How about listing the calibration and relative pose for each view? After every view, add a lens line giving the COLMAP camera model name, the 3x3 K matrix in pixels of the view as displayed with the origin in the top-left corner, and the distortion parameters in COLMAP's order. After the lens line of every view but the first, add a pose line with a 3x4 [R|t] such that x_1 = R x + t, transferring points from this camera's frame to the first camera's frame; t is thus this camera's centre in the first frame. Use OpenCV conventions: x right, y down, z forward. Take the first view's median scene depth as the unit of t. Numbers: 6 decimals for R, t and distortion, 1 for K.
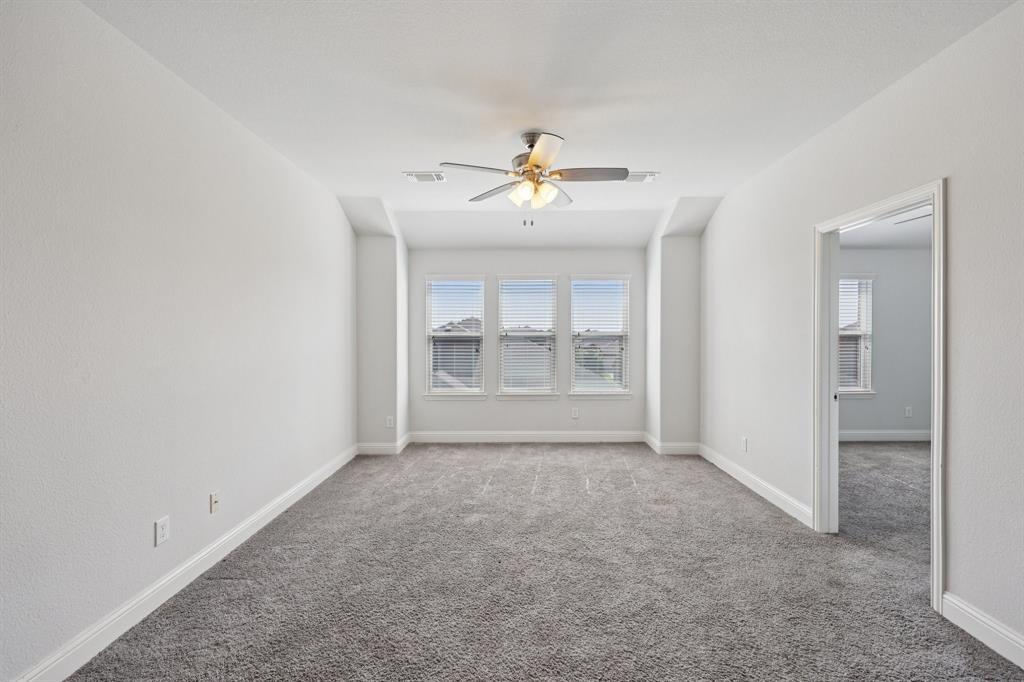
lens RADIAL K [[430.8, 0, 512.3], [0, 430.8, 340.9], [0, 0, 1]] dist [0.000105, 0.000198]
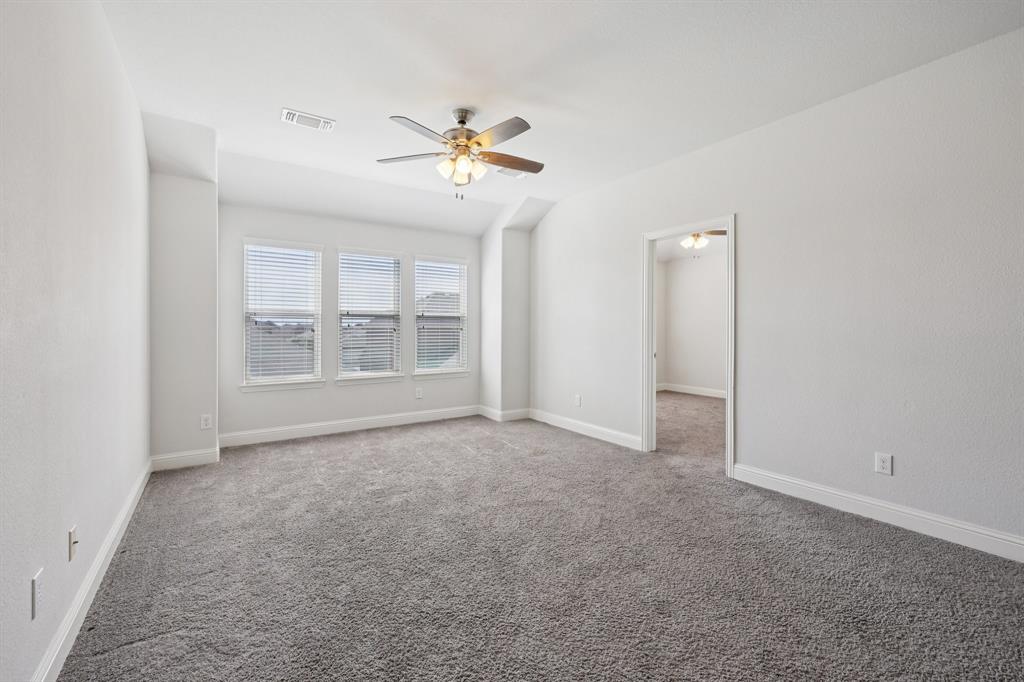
lens RADIAL K [[436.8, 0, 517.1], [0, 436.8, 332.2], [0, 0, 1]] dist [0.000329, -0.000047]
pose [[0.819391, -0.001411, 0.573233, -0.374519], [0.003560, 0.999990, -0.002627, 0.044424], [-0.573223, 0.004193, 0.819388, 0.057332]]
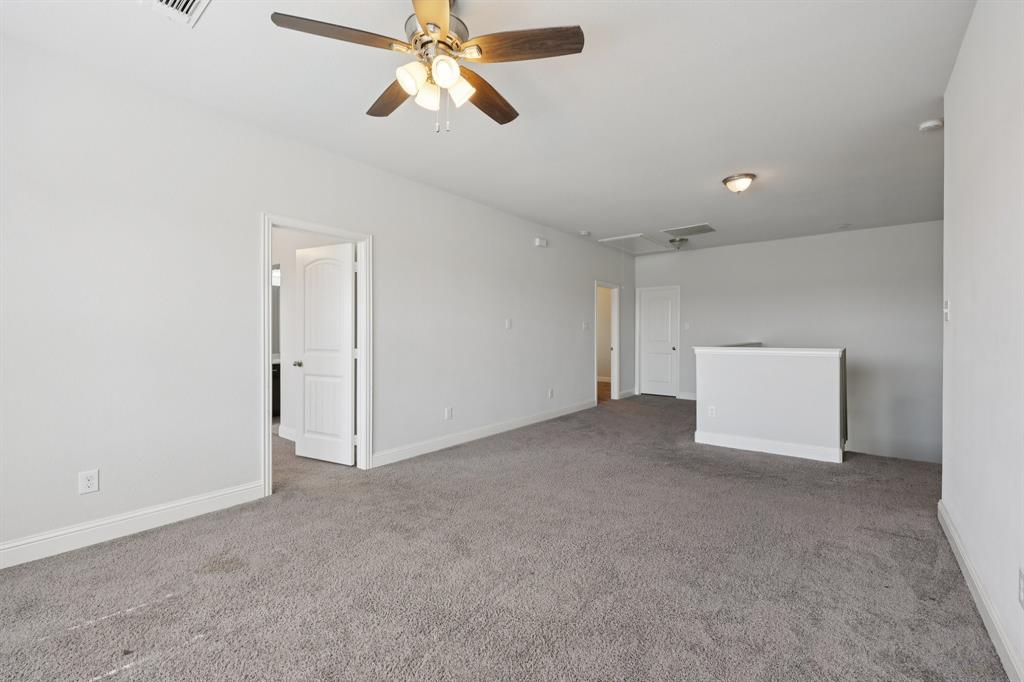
lens RADIAL K [[436.8, 0, 517.1], [0, 436.8, 332.2], [0, 0, 1]] dist [0.000329, -0.000047]
pose [[-0.793270, 0.003001, 0.608862, -0.380783], [0.006826, 0.999969, 0.003964, 0.025855], [-0.608831, 0.007301, -0.793266, 1.227450]]
